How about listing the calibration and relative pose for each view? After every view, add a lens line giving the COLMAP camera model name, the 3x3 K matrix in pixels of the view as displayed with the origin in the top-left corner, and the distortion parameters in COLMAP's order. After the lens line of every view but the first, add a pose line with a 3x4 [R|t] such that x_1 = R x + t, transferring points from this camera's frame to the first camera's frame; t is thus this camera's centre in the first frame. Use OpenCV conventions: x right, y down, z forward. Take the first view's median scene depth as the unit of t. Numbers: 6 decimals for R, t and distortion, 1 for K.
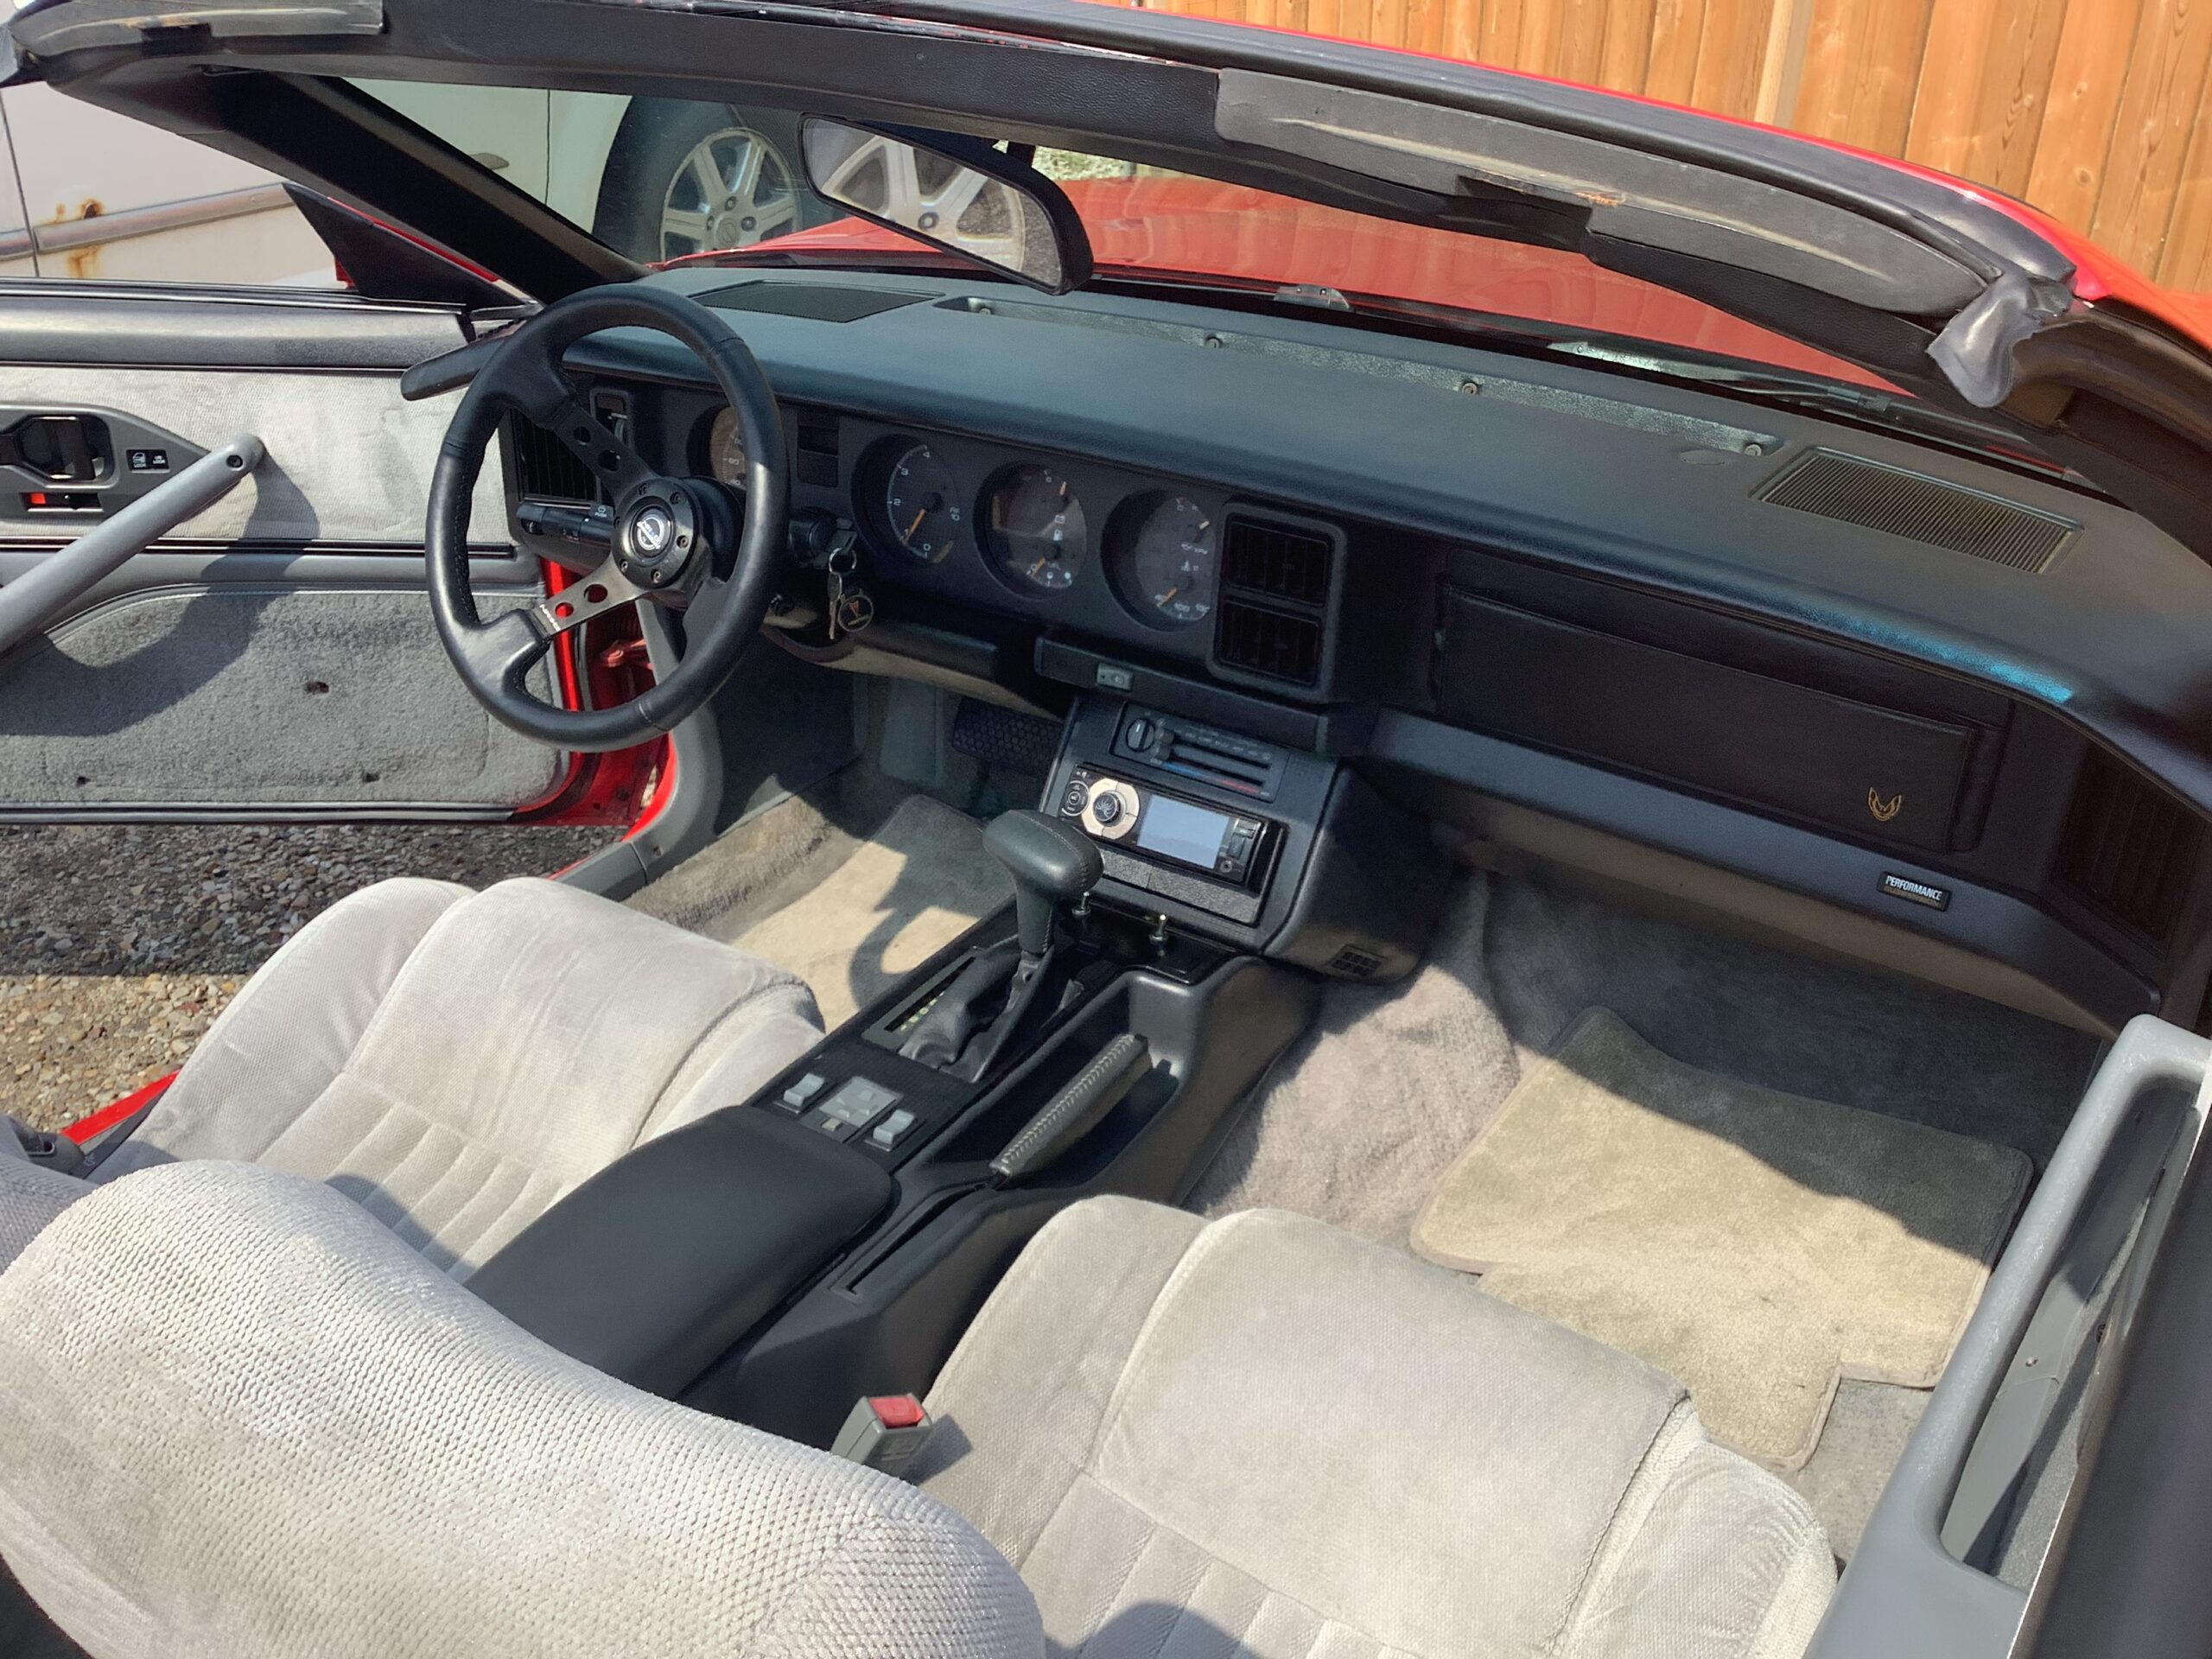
lens RADIAL K [[2012.4, 0, 1106.4], [0, 2012.4, 790.7], [0, 0, 1]] dist [0.106714, -0.207283]
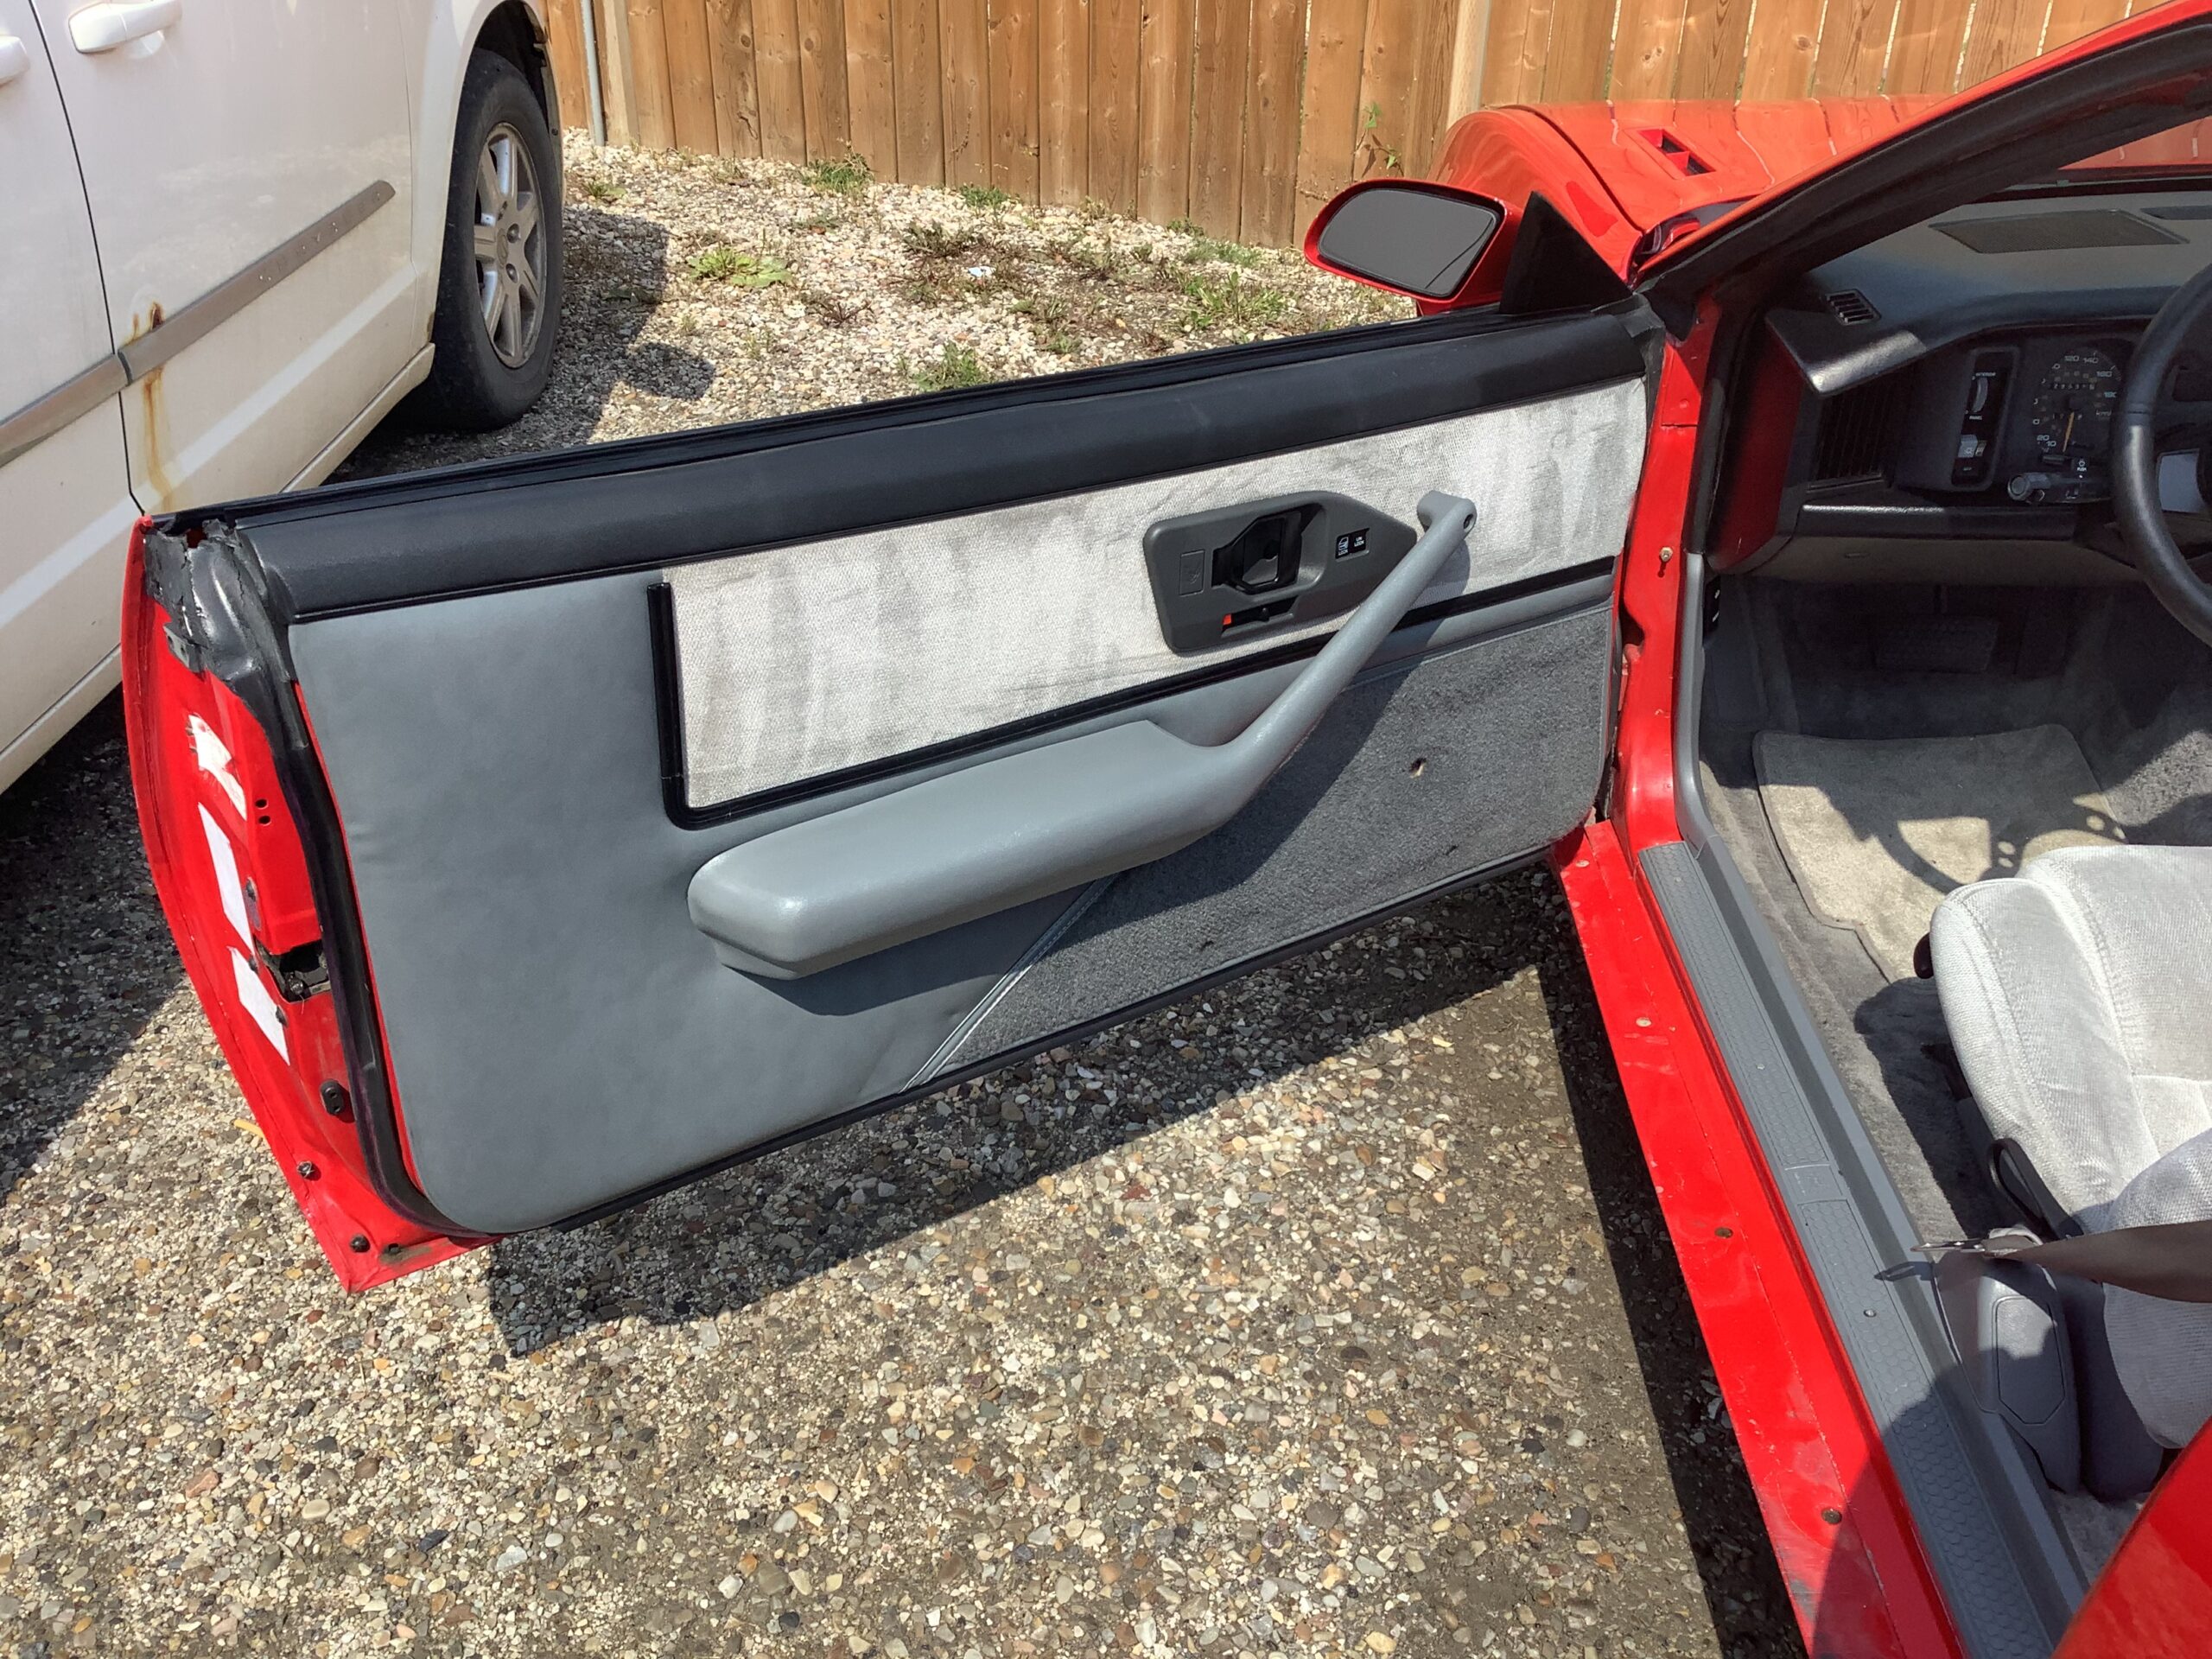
lens RADIAL K [[2012.4, 0, 1106.4], [0, 2012.4, 790.7], [0, 0, 1]] dist [0.106714, -0.207283]
pose [[0.837799, -0.263277, 0.478307, -0.876274], [0.249074, 0.963885, 0.094279, -0.148555], [-0.485855, 0.040147, 0.873117, 0.276517]]
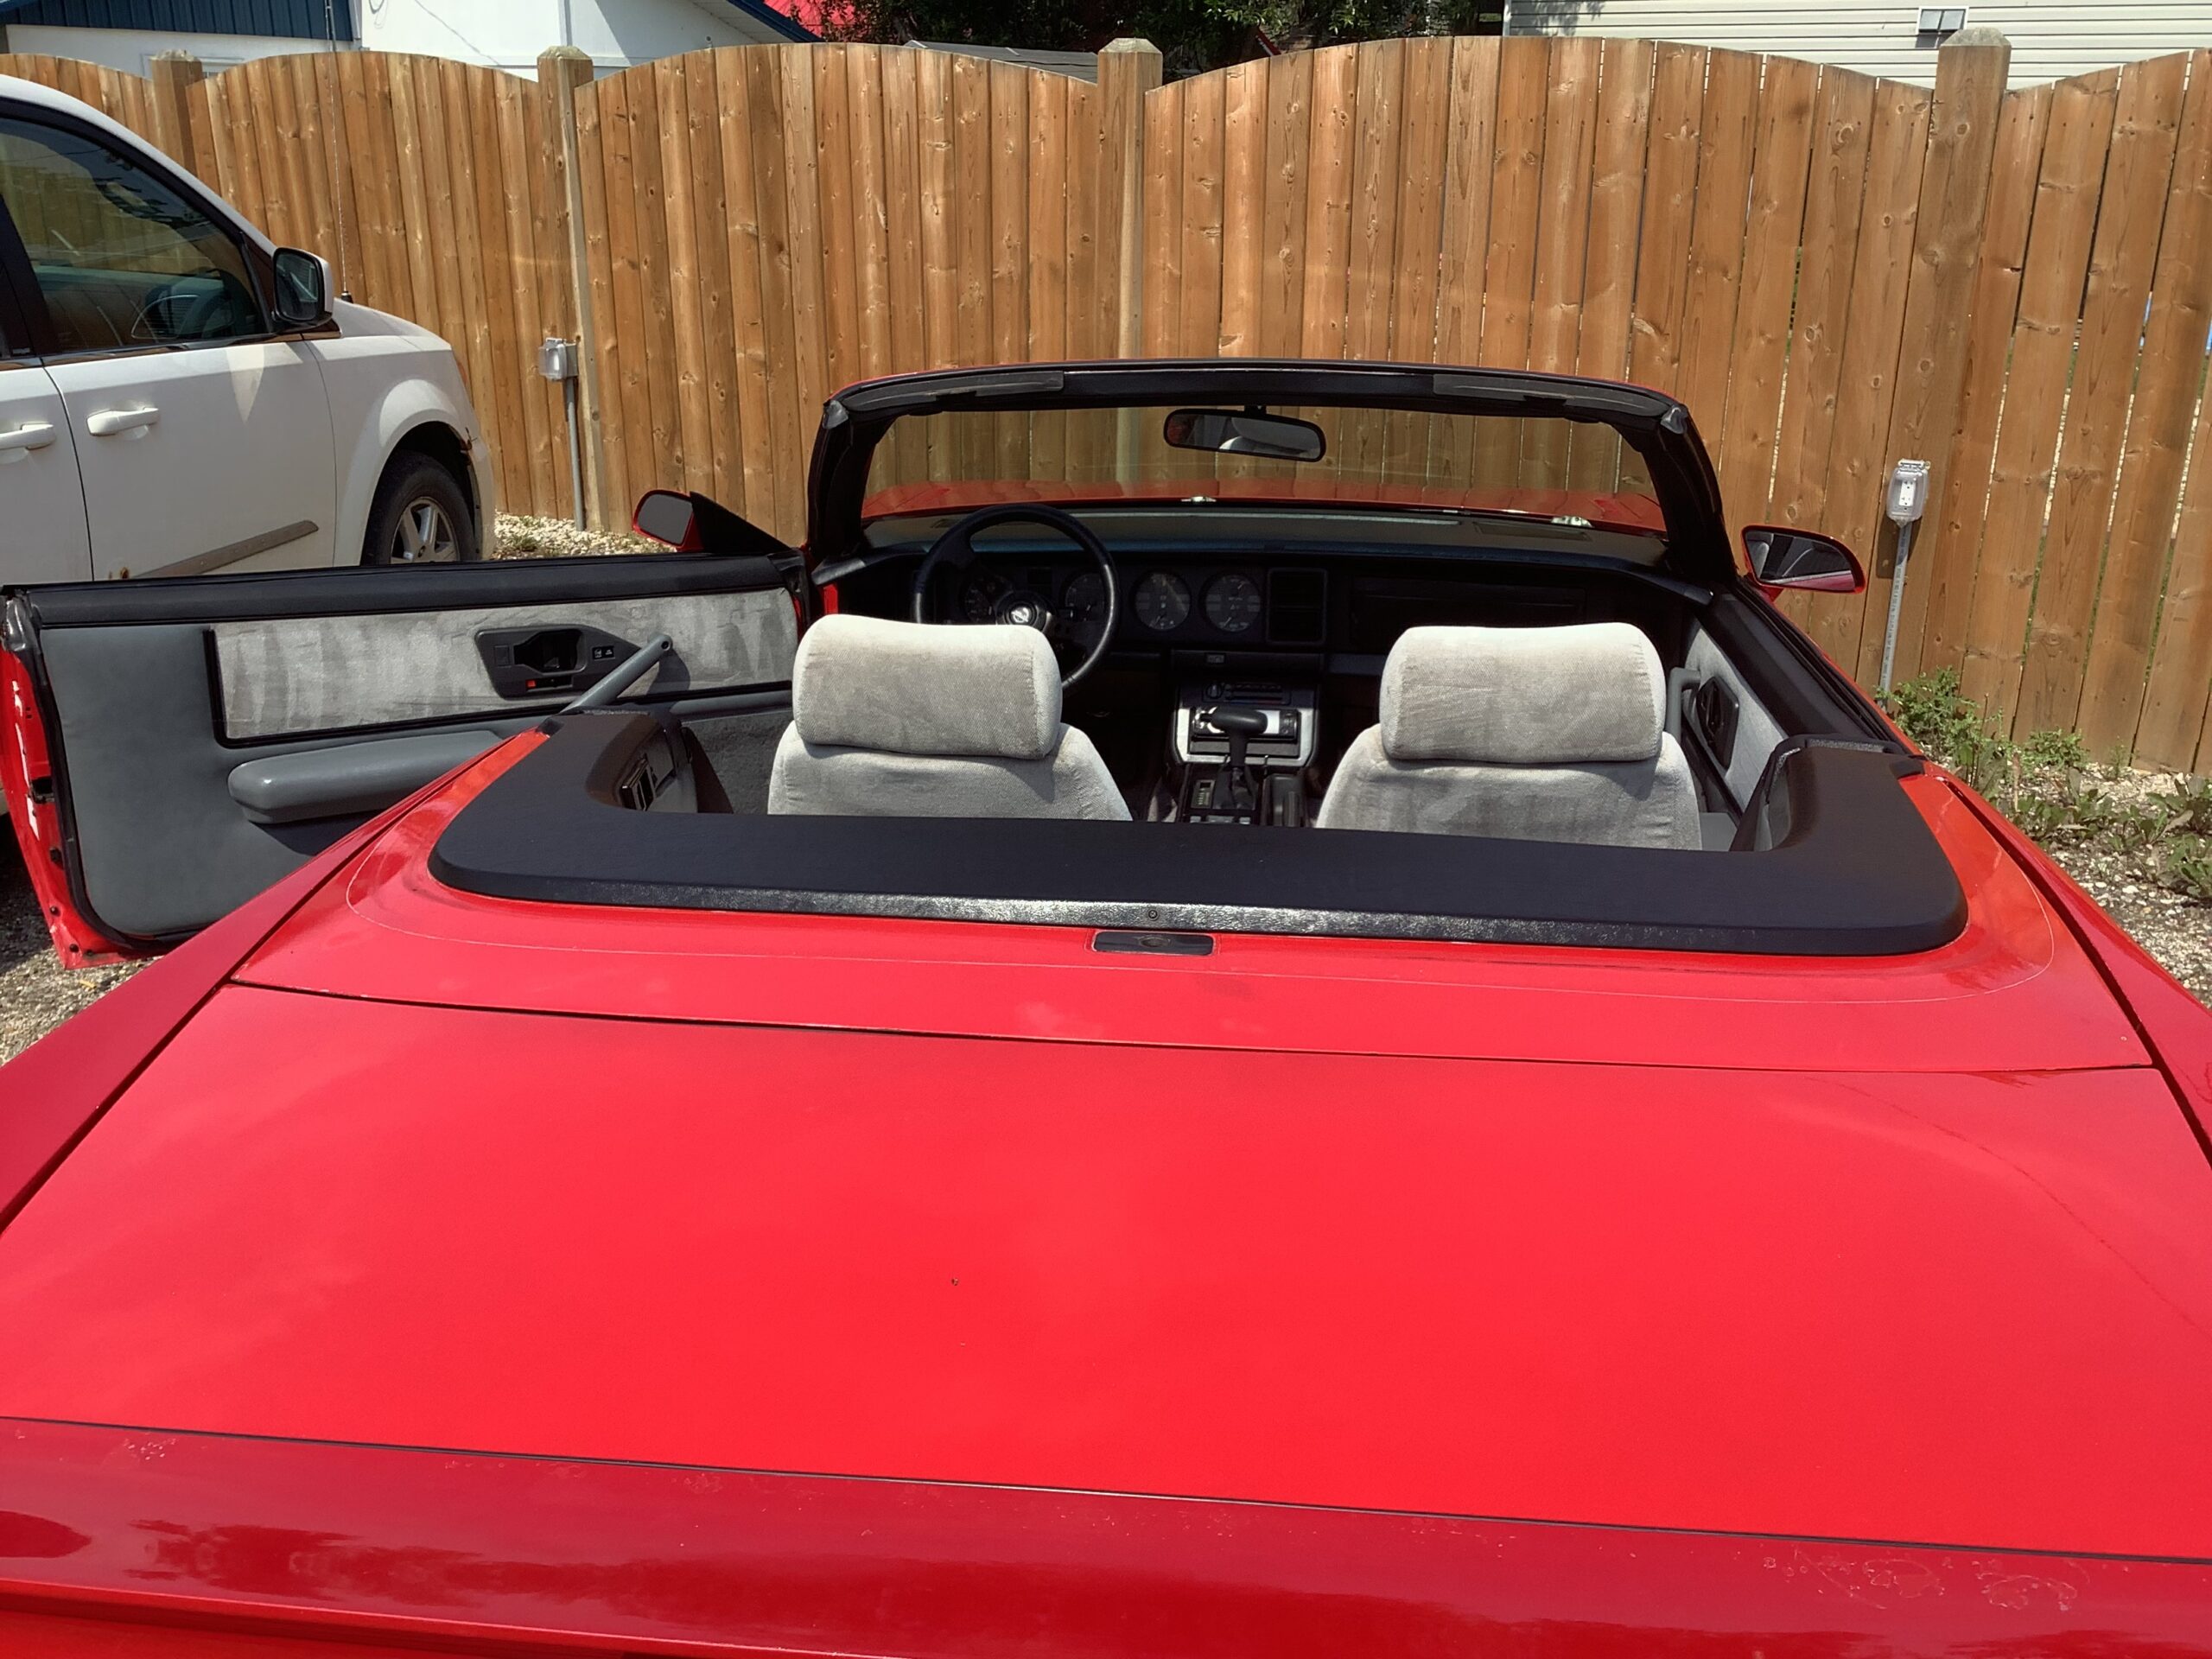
lens RADIAL K [[2012.4, 0, 1106.4], [0, 2012.4, 790.7], [0, 0, 1]] dist [0.106714, -0.207283]
pose [[0.887821, -0.140494, 0.438218, -0.766692], [0.216692, 0.967711, -0.128763, 0.240306], [-0.405978, 0.209277, 0.889598, -0.623241]]
